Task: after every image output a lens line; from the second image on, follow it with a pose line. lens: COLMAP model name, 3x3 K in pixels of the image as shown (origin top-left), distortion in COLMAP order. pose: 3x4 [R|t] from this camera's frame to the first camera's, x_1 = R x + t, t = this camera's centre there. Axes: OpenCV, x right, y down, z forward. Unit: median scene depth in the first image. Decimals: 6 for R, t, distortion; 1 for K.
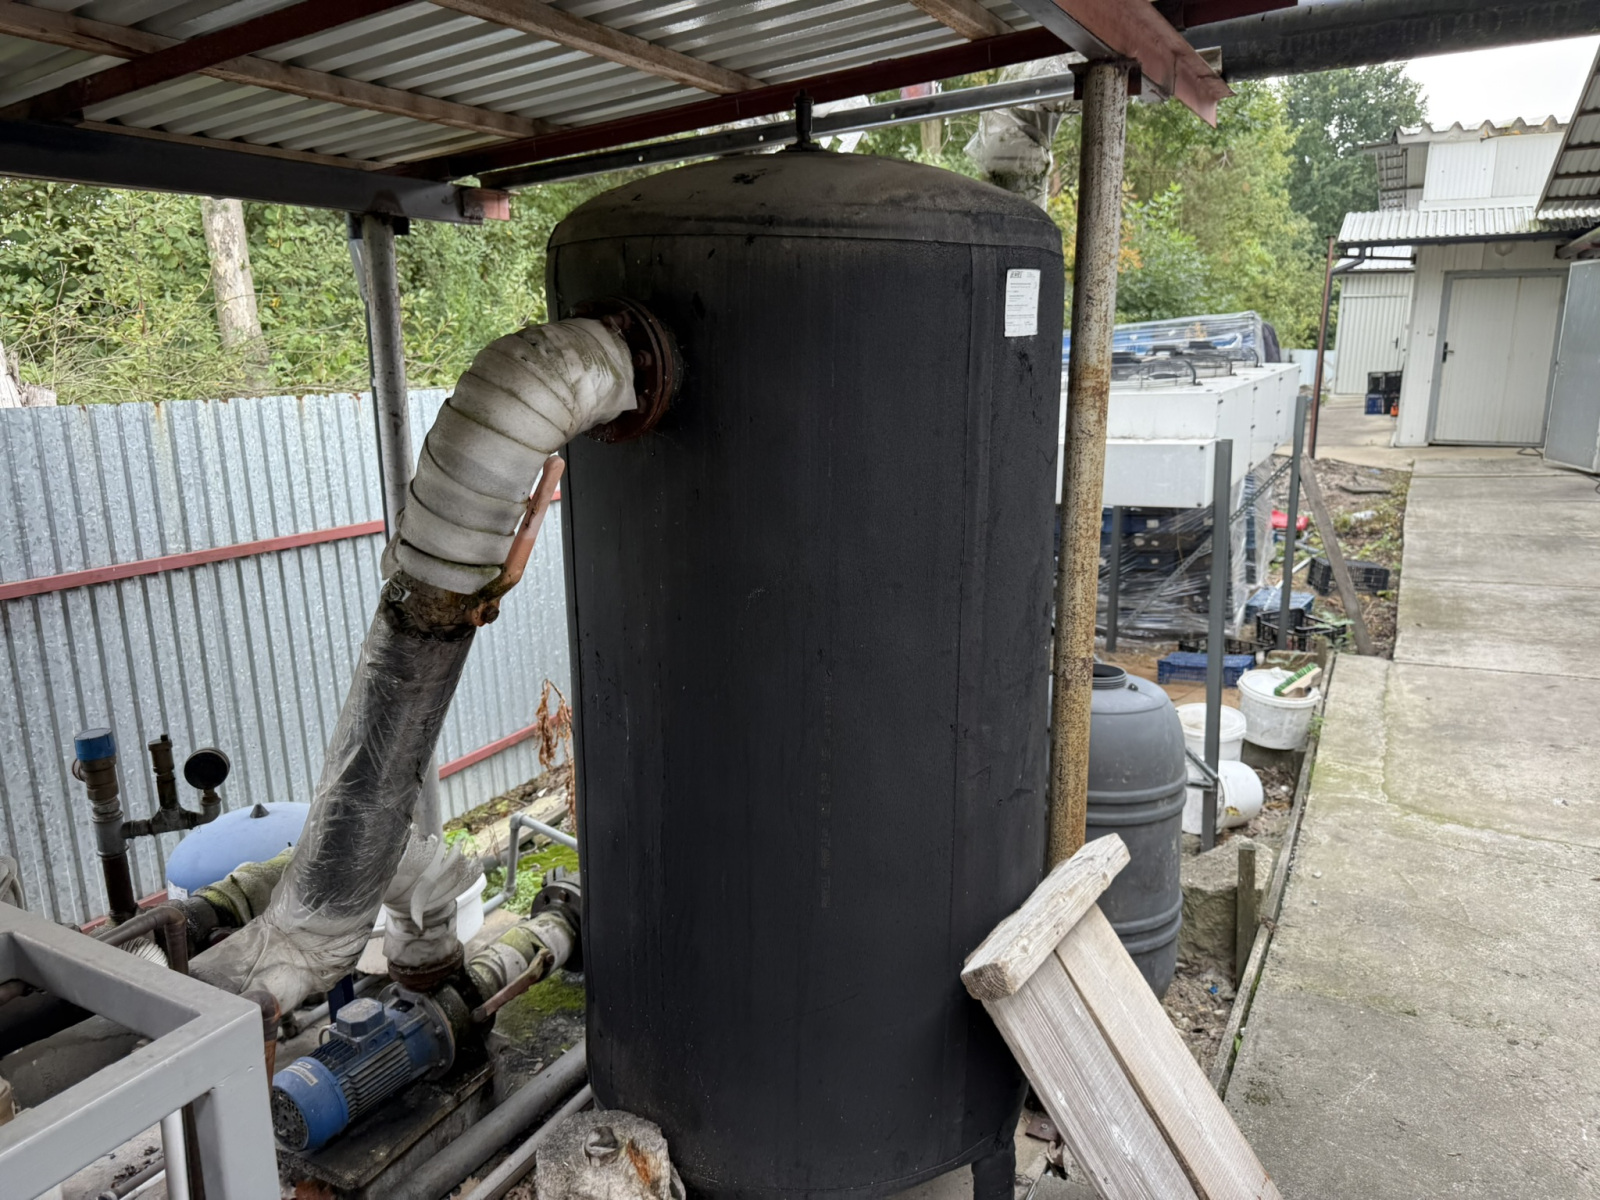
lens RADIAL K [[1117.7, 0, 806.4], [0, 1117.7, 593.7], [0, 0, 1]] dist [0.070342, -0.098689]
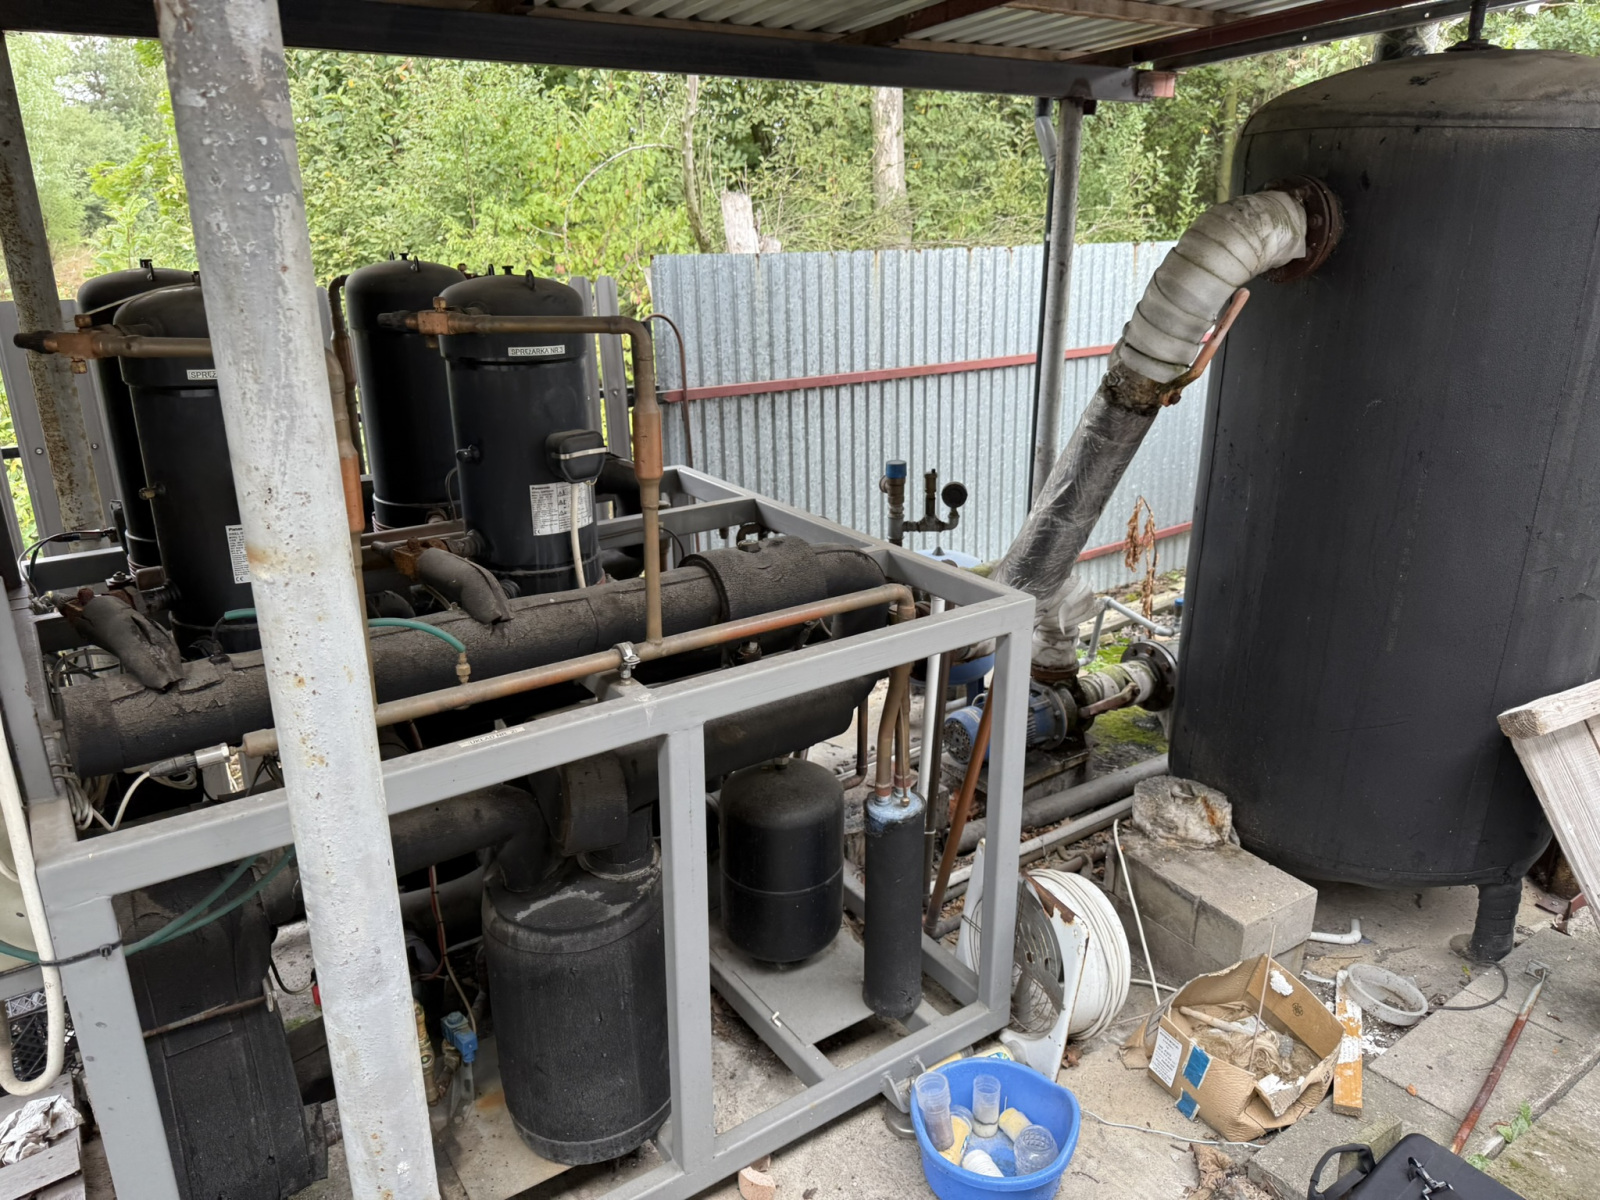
lens RADIAL K [[1117.7, 0, 806.4], [0, 1117.7, 593.7], [0, 0, 1]] dist [0.070342, -0.098689]
pose [[0.886170, 0.154290, -0.436917, -0.013591], [-0.101537, 0.984677, 0.141781, 0.066577], [0.452098, -0.081279, 0.888258, -0.339005]]
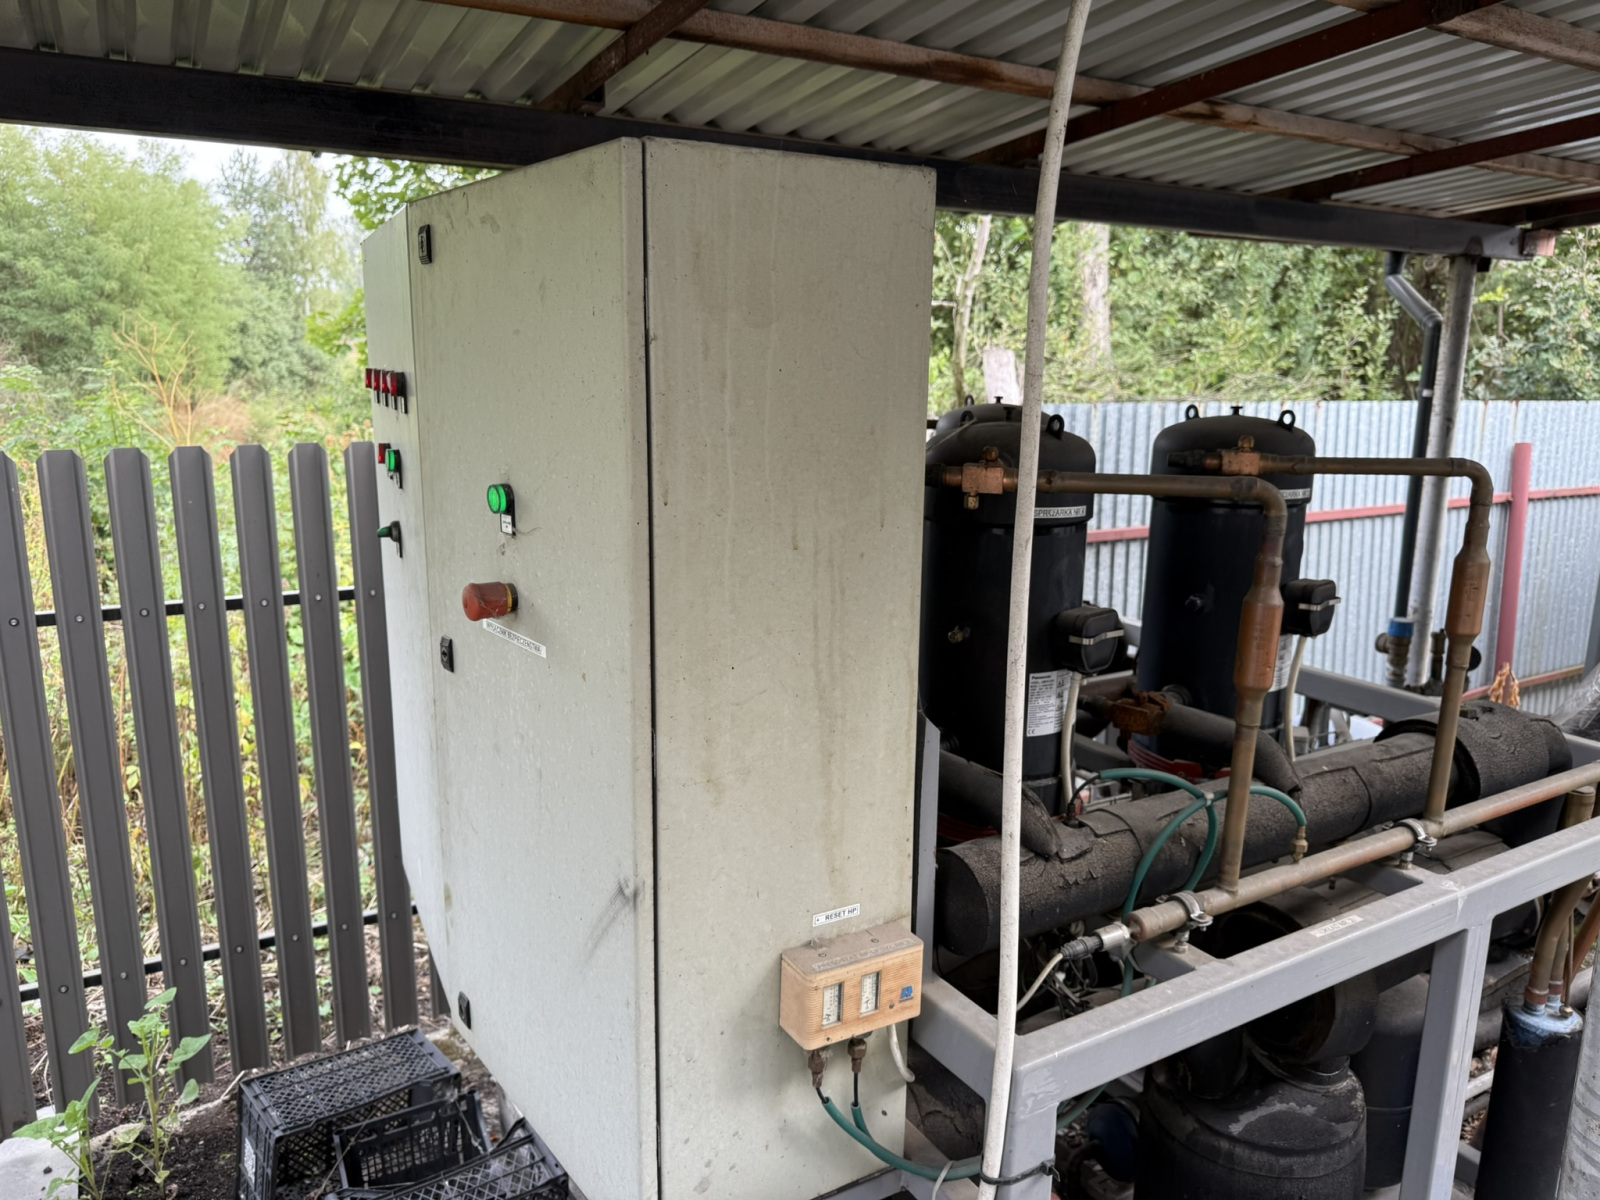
lens RADIAL K [[1120.7, 0, 776.7], [0, 1120.7, 585.6], [0, 0, 1]] dist [0.035321, -0.086190]
pose [[0.833056, 0.117594, -0.540546, -0.360763], [-0.129450, 0.991454, 0.016187, 0.111845], [0.537830, 0.056489, 0.841159, -0.473975]]
